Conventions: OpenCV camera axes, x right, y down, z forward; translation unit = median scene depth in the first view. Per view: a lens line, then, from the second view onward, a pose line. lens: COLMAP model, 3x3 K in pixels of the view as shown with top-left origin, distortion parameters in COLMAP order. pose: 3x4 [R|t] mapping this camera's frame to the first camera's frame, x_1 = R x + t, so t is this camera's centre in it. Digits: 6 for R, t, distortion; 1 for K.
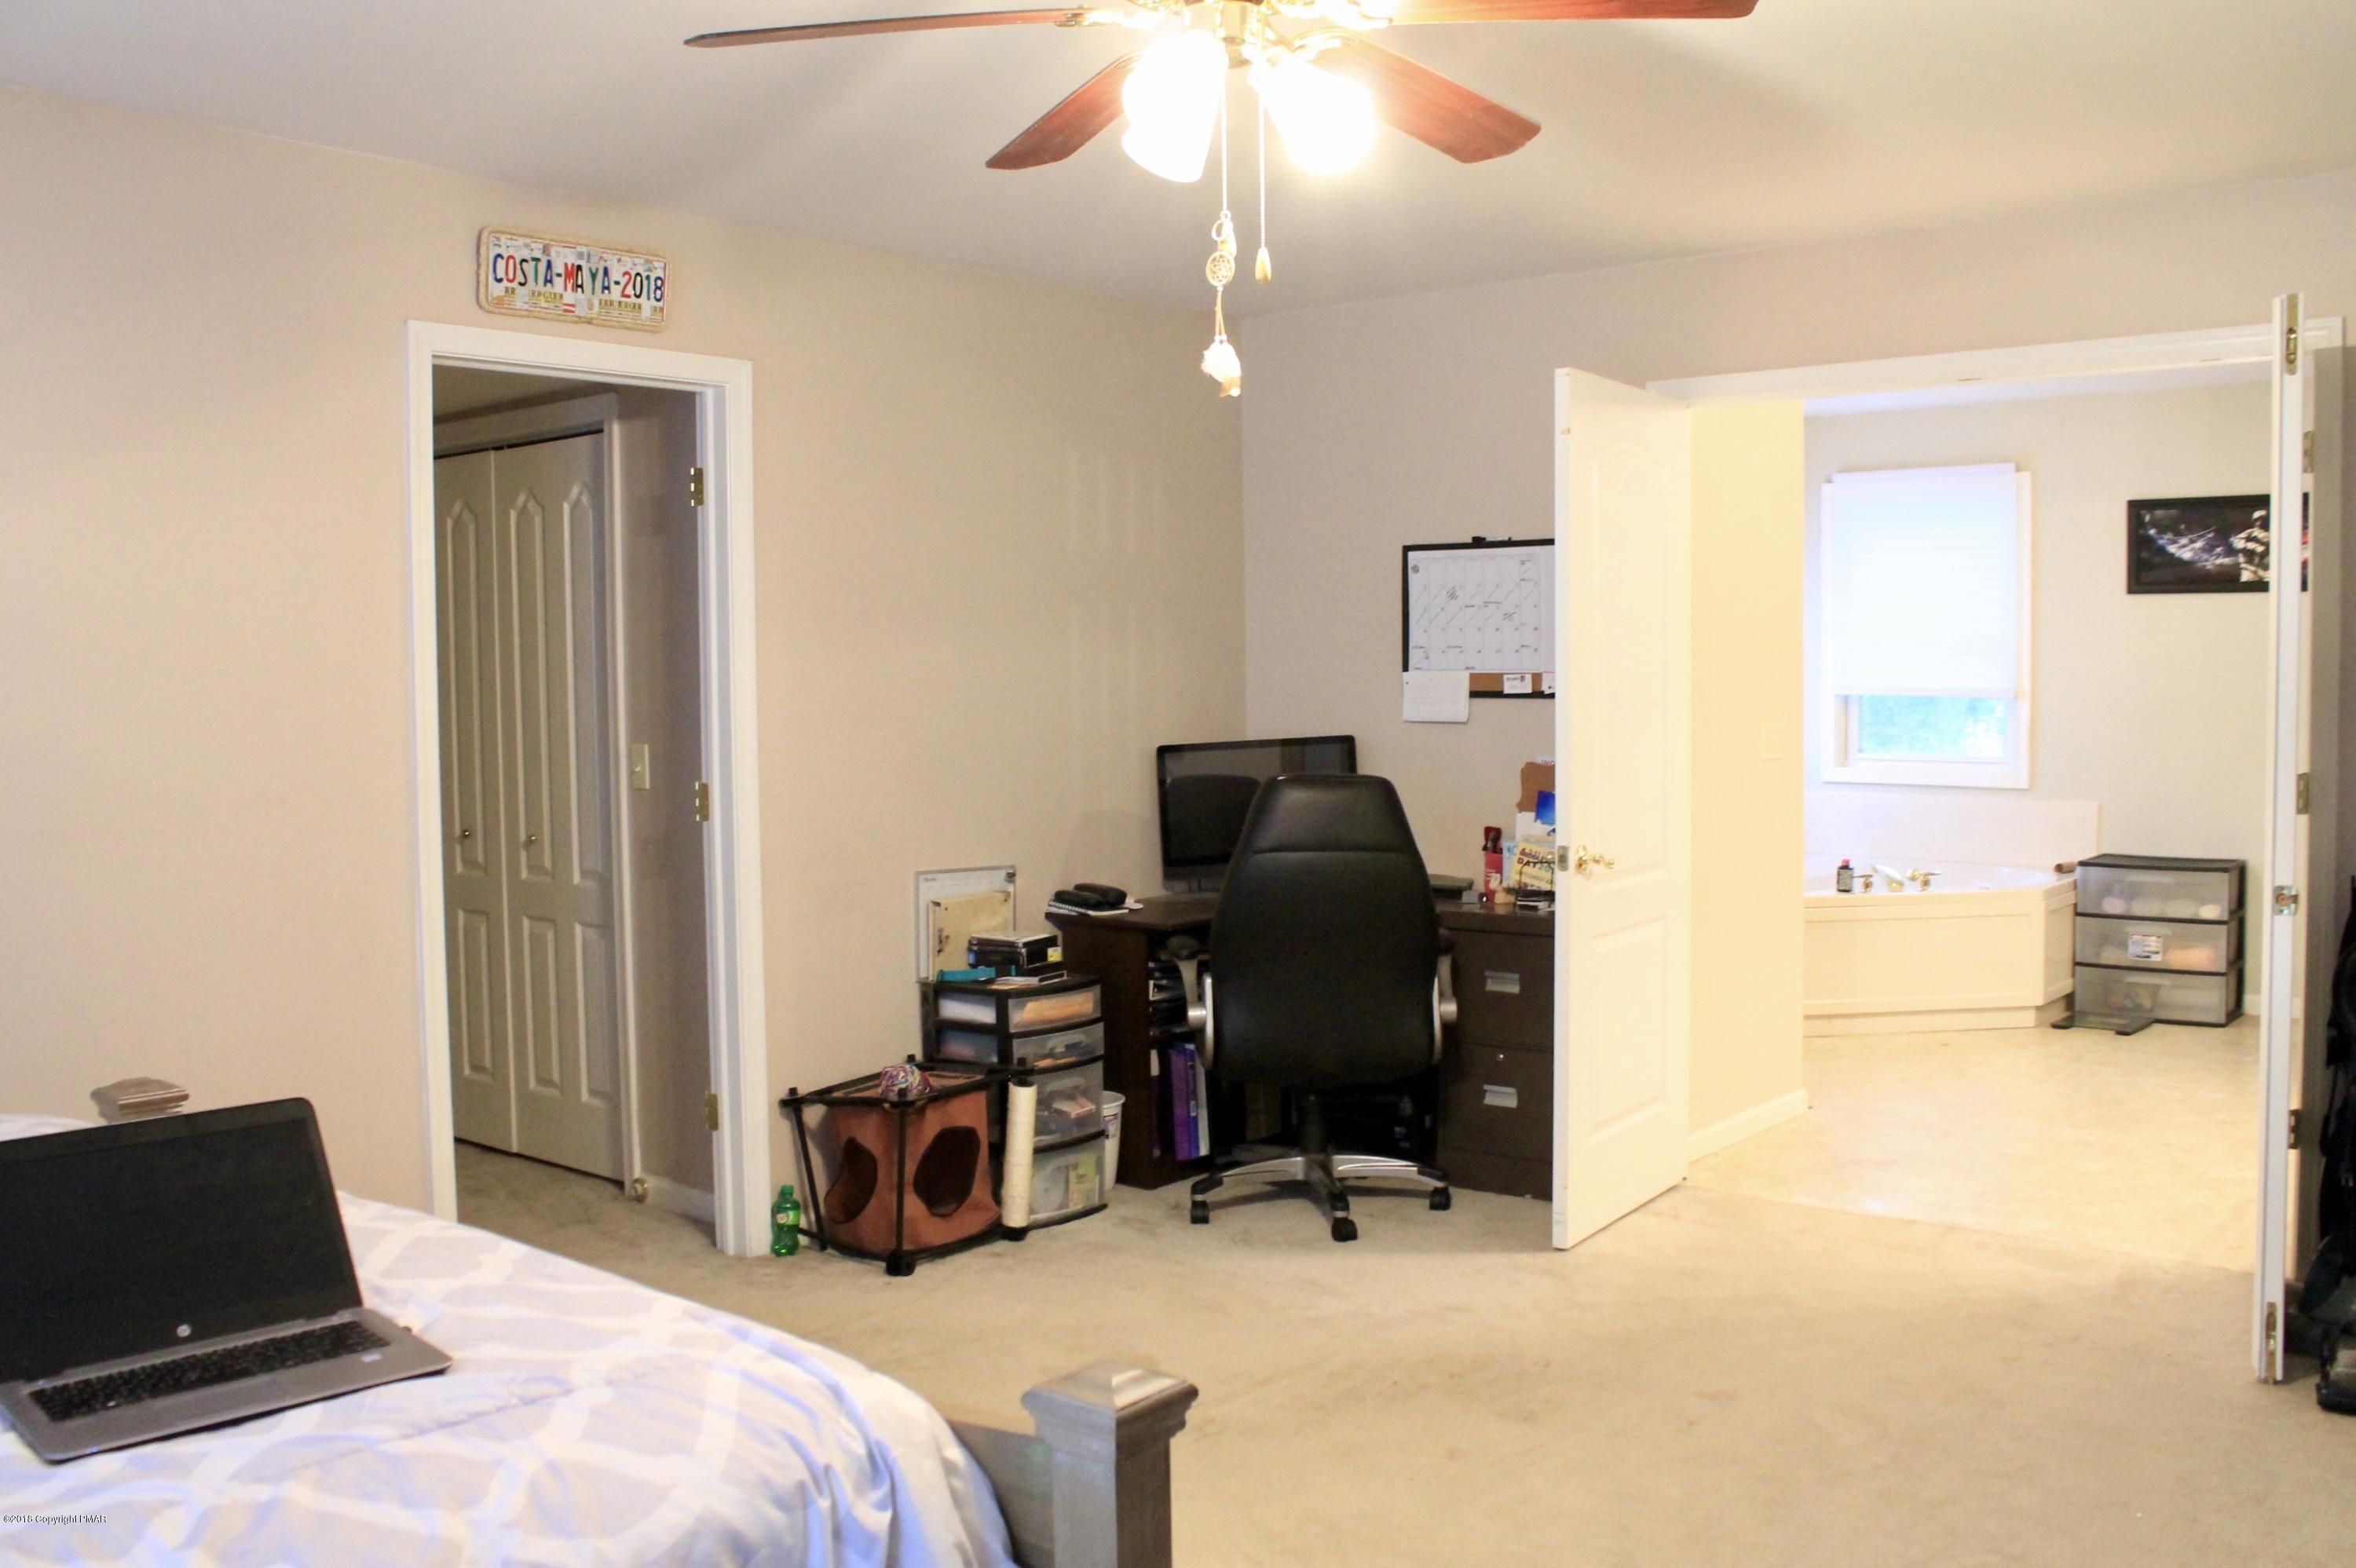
lens RADIAL K [[2022.5, 0, 1174.5], [0, 2022.5, 773.7], [0, 0, 1]] dist [-0.162034, 0.162732]
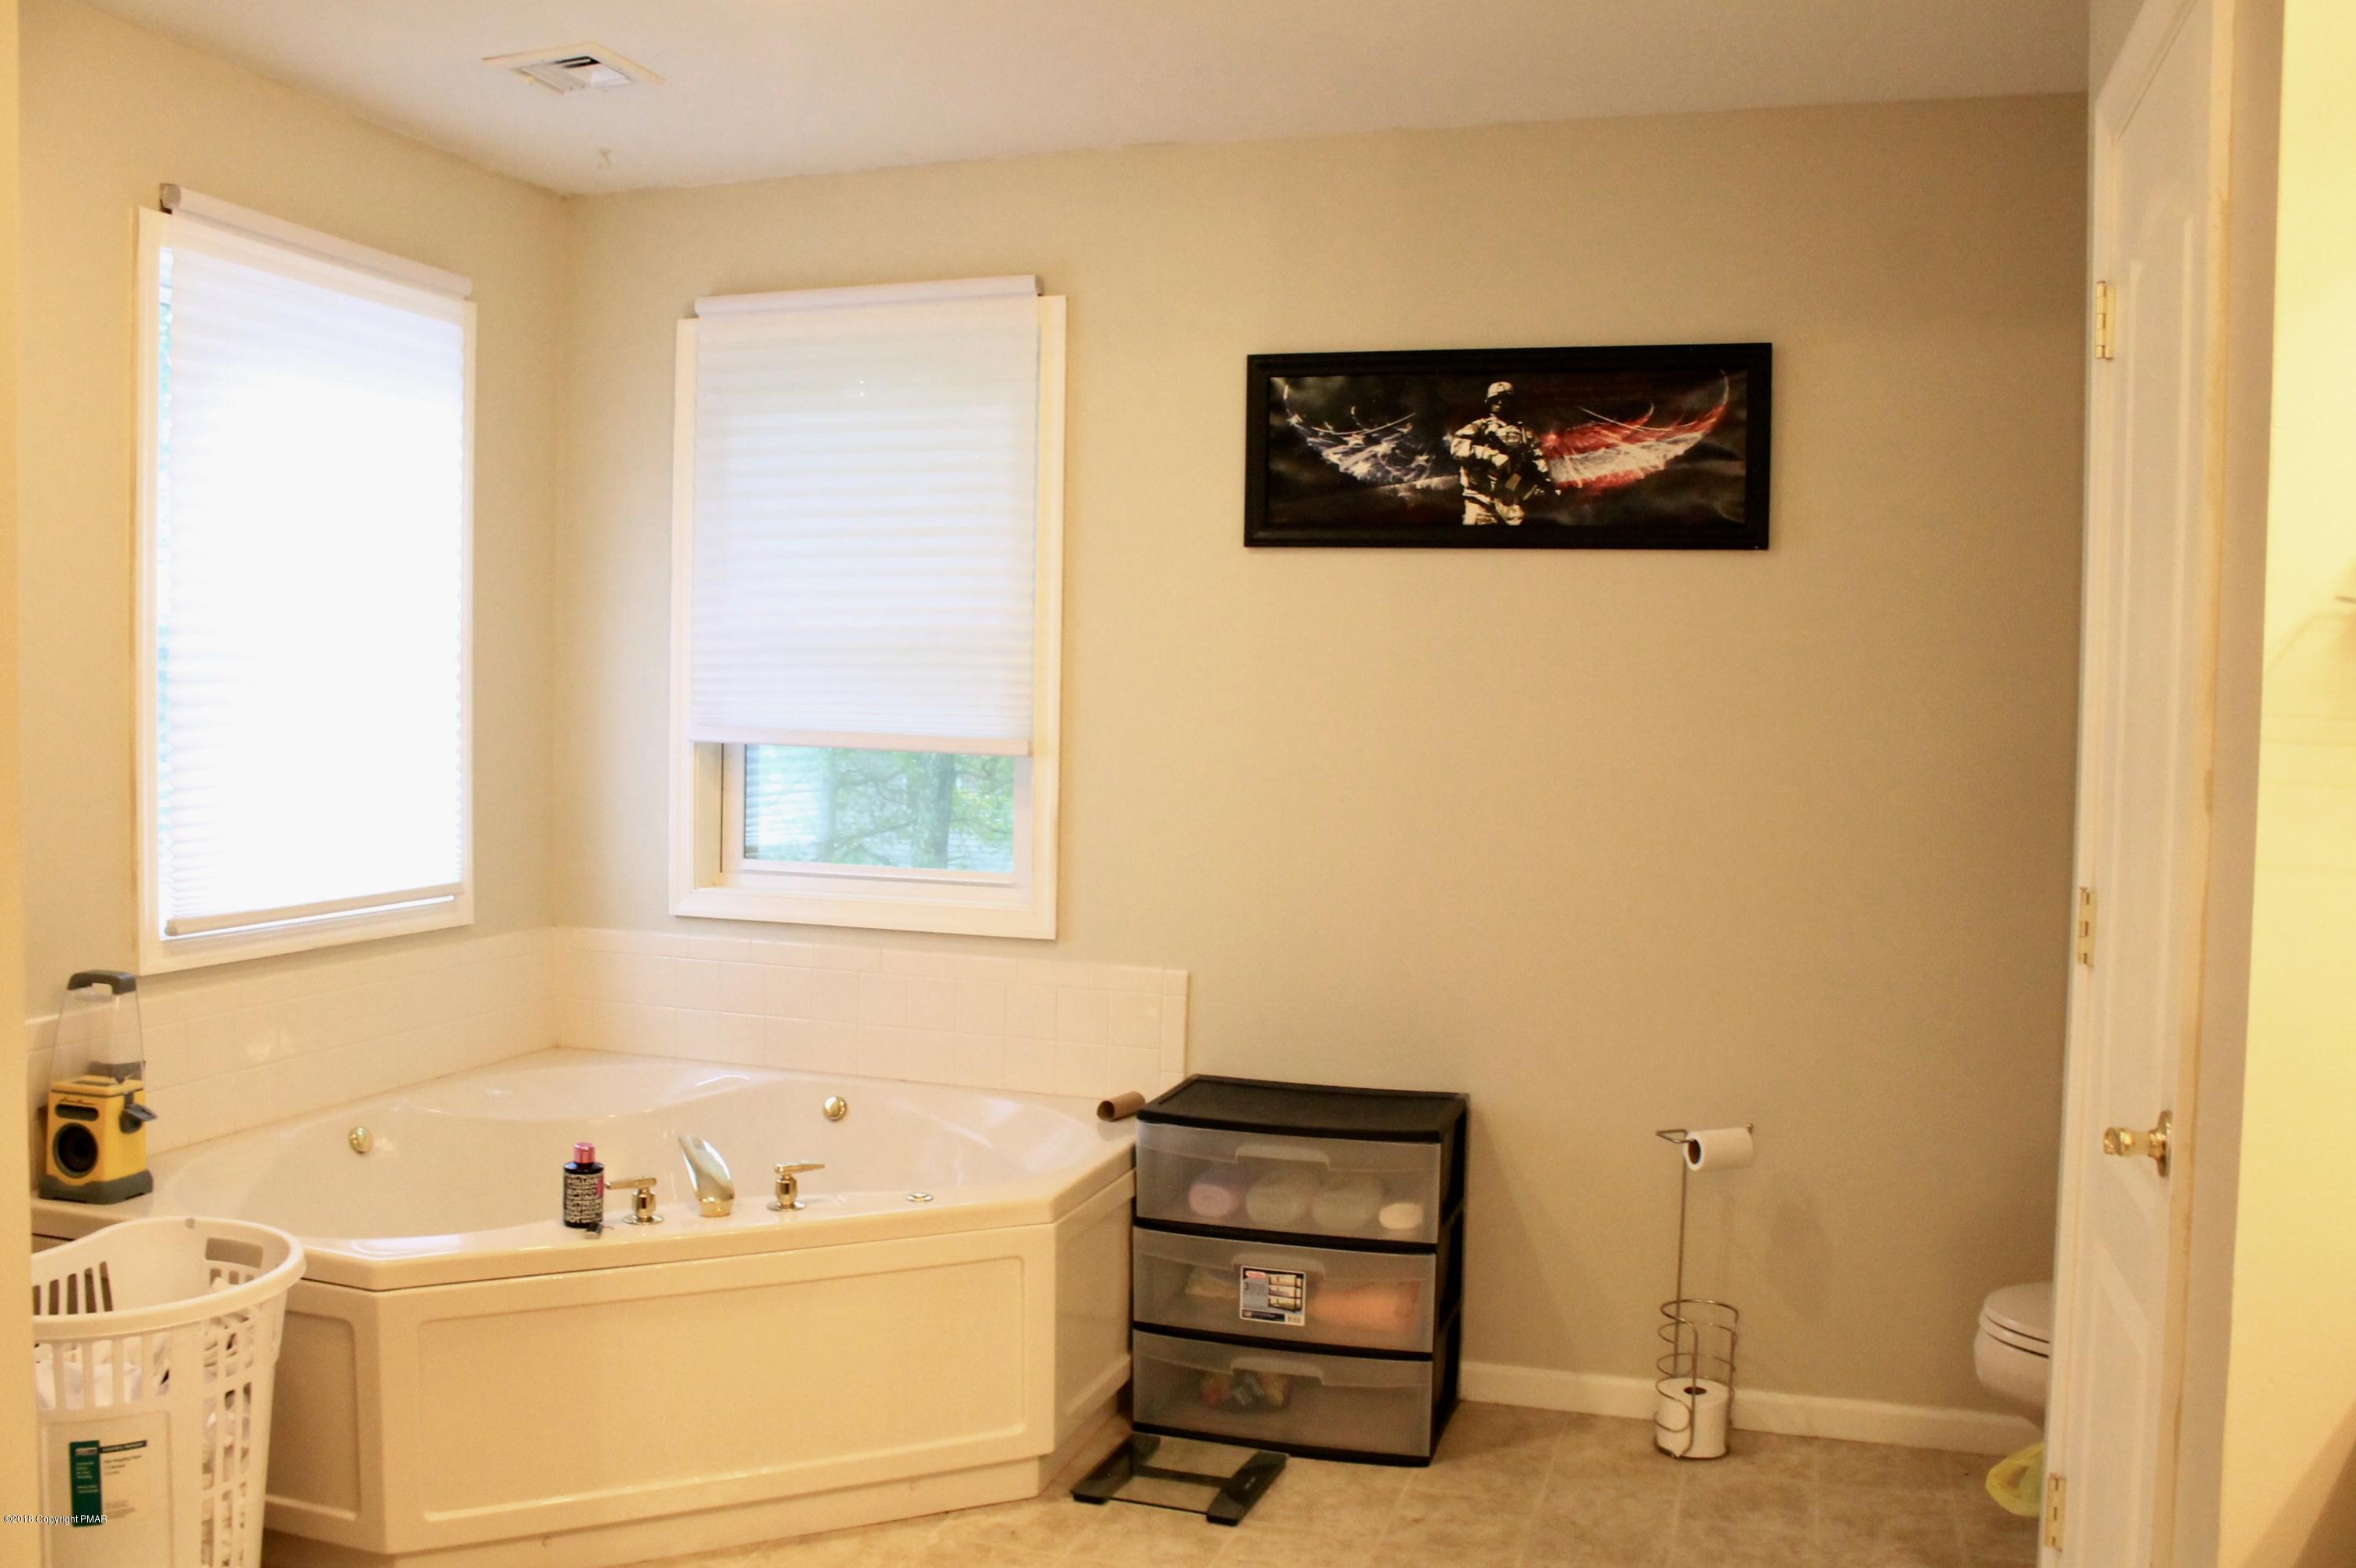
lens RADIAL K [[2022.5, 0, 1174.5], [0, 2022.5, 773.7], [0, 0, 1]] dist [-0.162034, 0.162732]
pose [[0.922698, 0.012906, 0.385308, 0.281435], [-0.007500, 0.999851, -0.015529, -0.027980], [-0.385451, 0.011438, 0.922657, 0.553885]]
